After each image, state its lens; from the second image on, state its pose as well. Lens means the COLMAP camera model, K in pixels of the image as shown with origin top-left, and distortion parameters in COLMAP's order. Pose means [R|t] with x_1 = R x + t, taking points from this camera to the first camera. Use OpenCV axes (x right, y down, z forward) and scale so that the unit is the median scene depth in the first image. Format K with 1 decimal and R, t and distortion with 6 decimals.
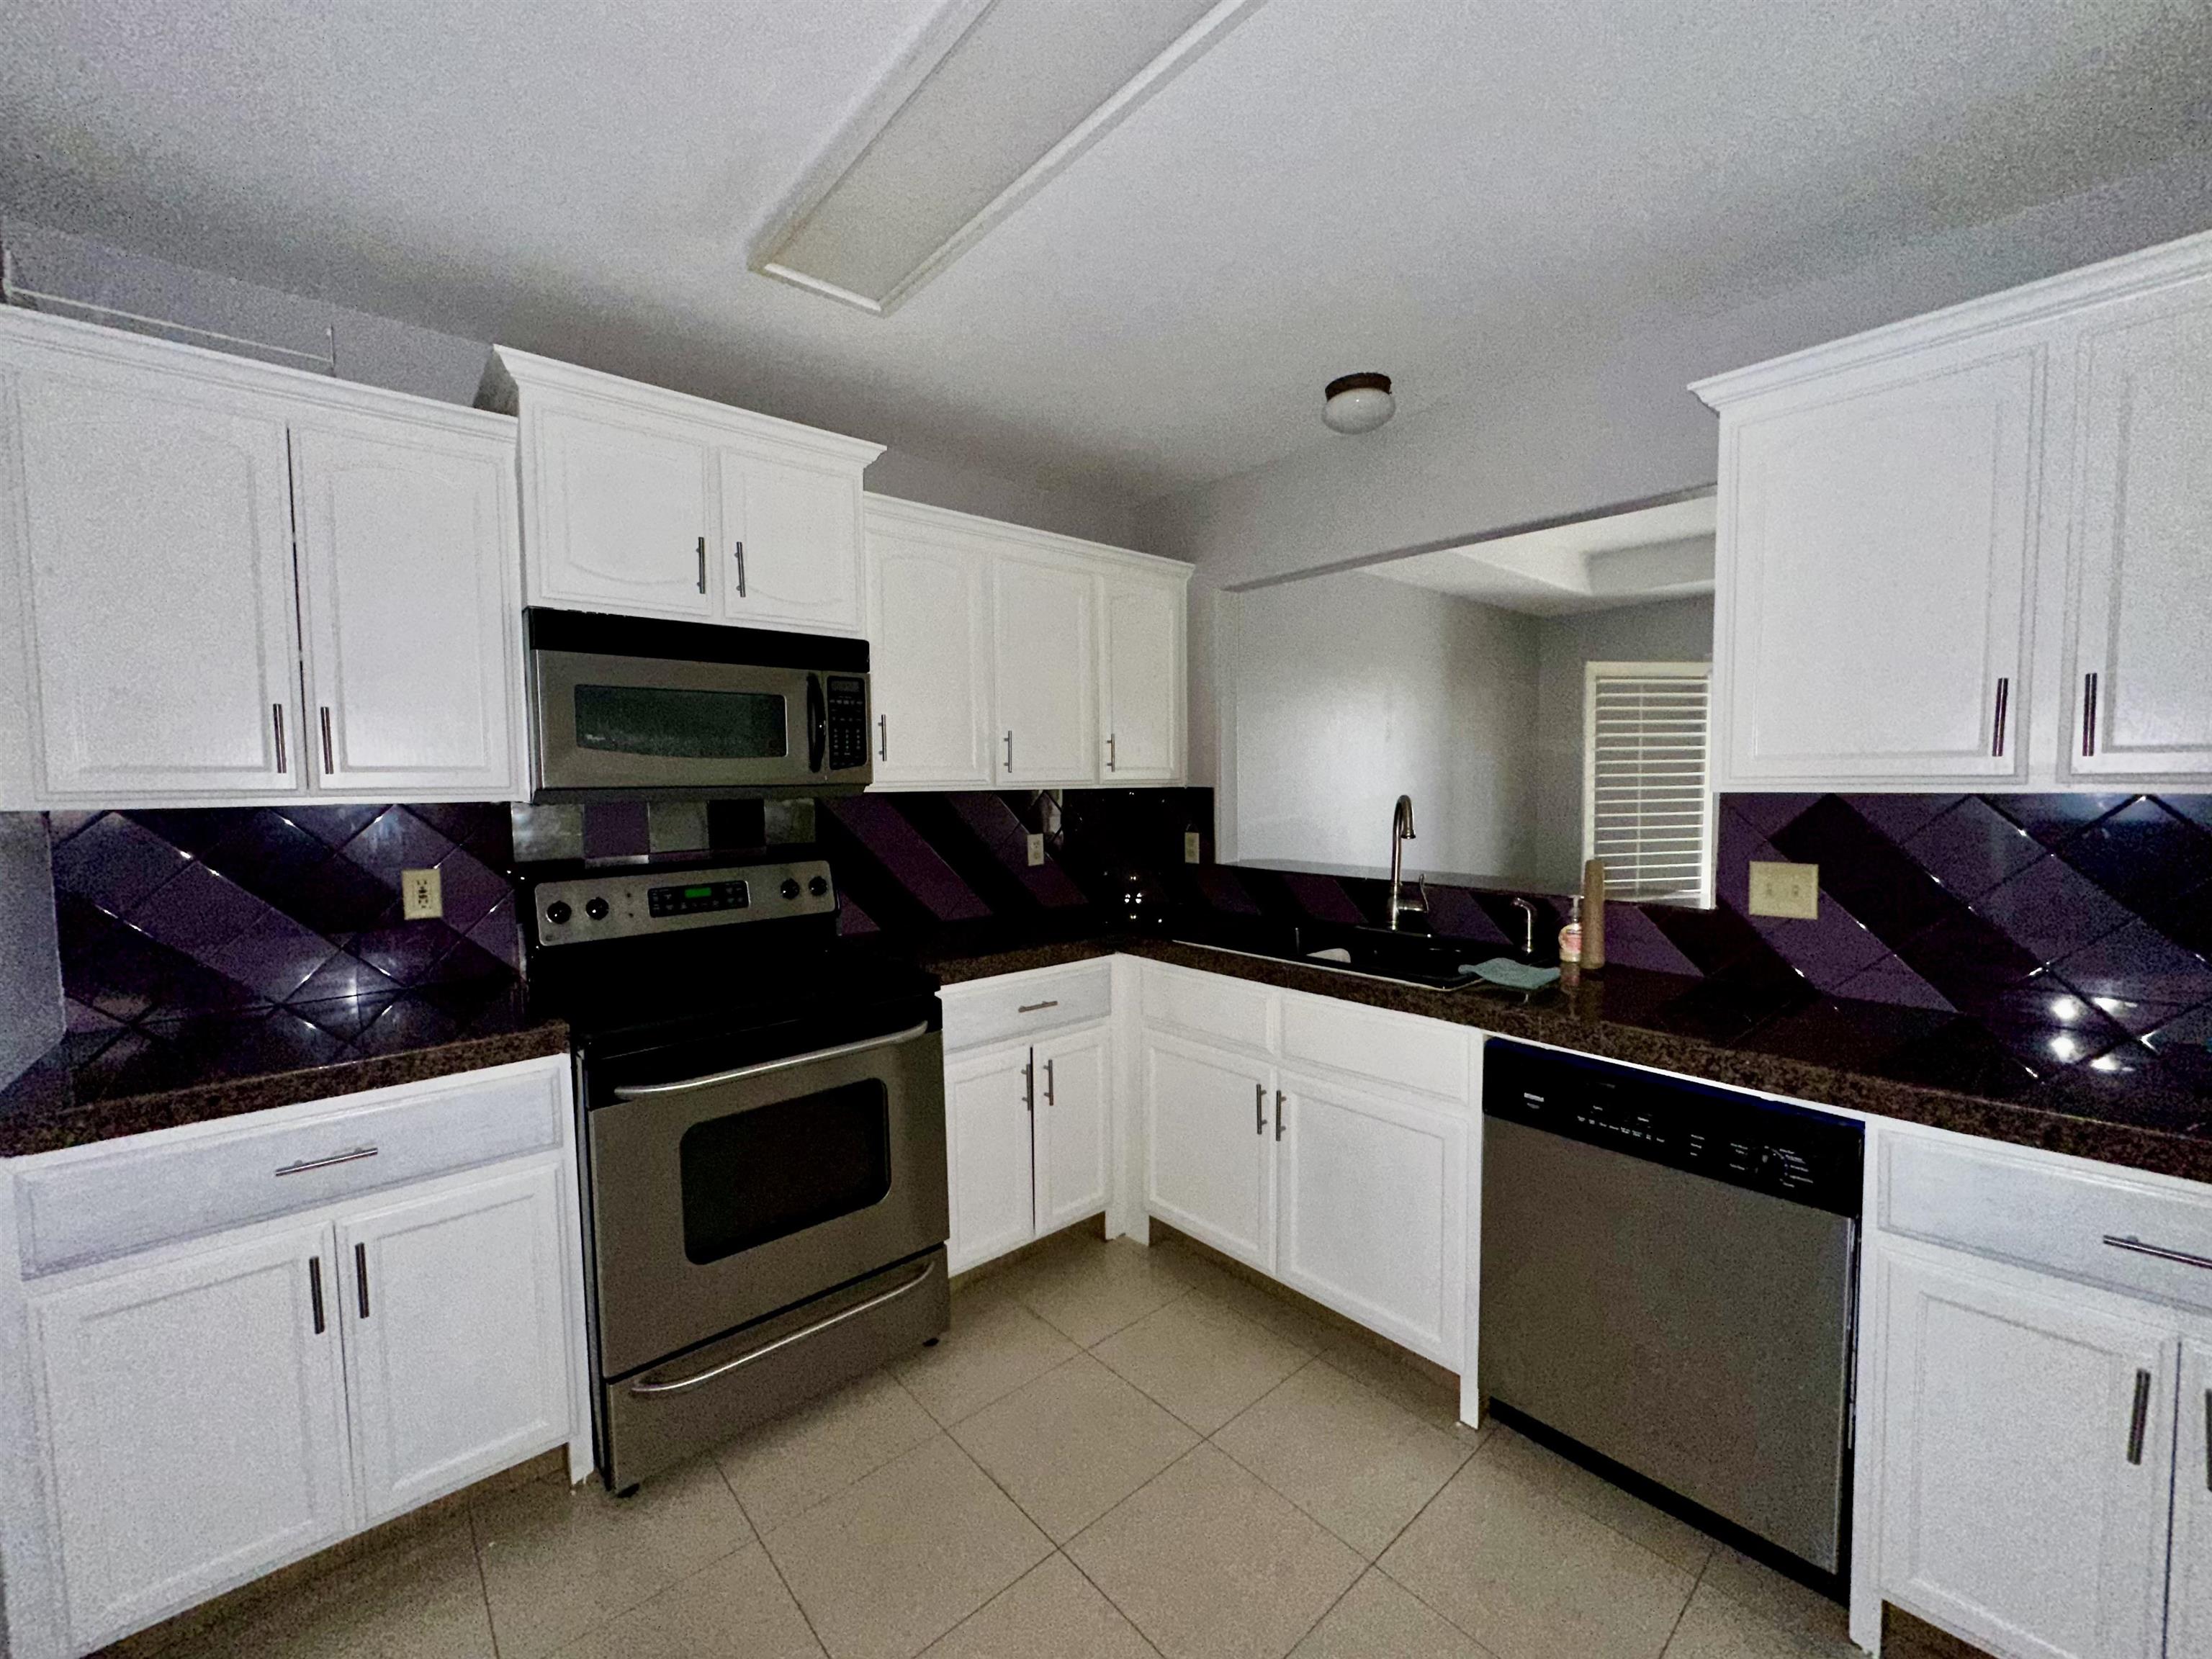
lens RADIAL K [[880.2, 0, 1106.0], [0, 880.2, 829.5], [0, 0, 1]] dist [0.000860, 0.000113]
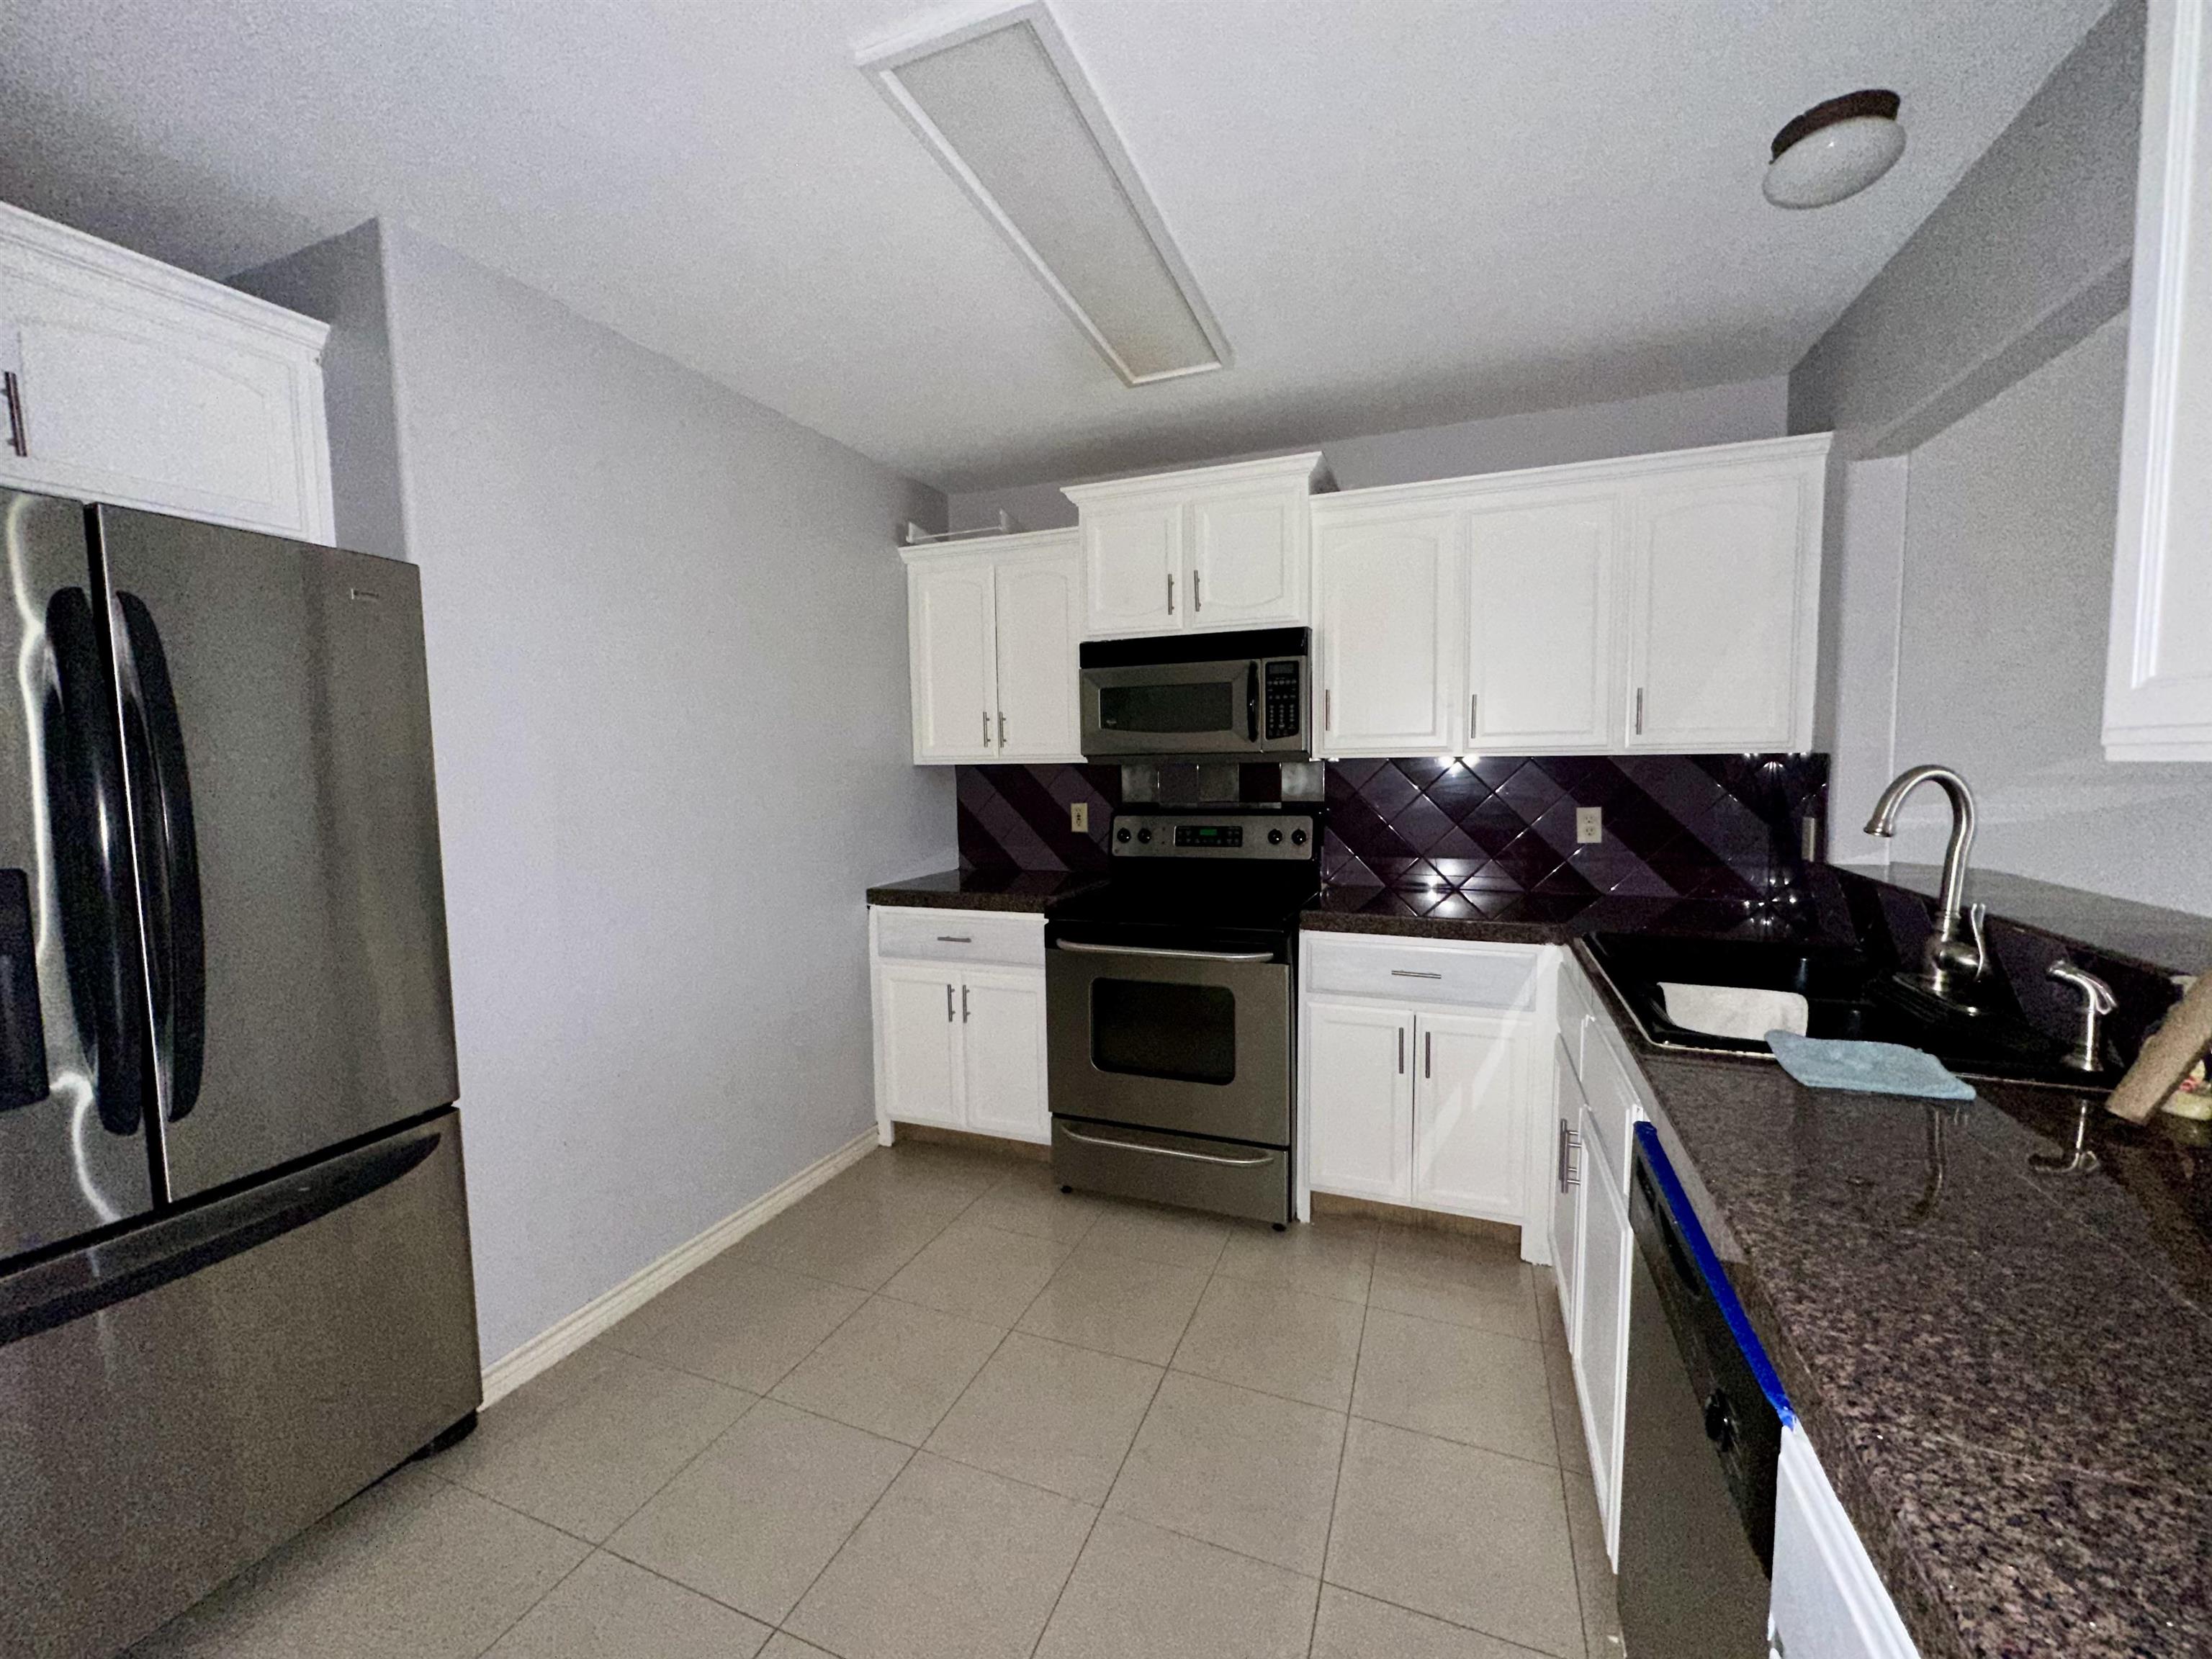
lens RADIAL K [[880.7, 0, 1106.0], [0, 880.7, 829.5], [0, 0, 1]] dist [0.000335, -0.000002]
pose [[0.452991, 0.078075, -0.888090, 0.698607], [-0.039768, 0.996936, 0.067359, -0.017956], [0.890628, 0.004804, 0.454707, 0.256806]]
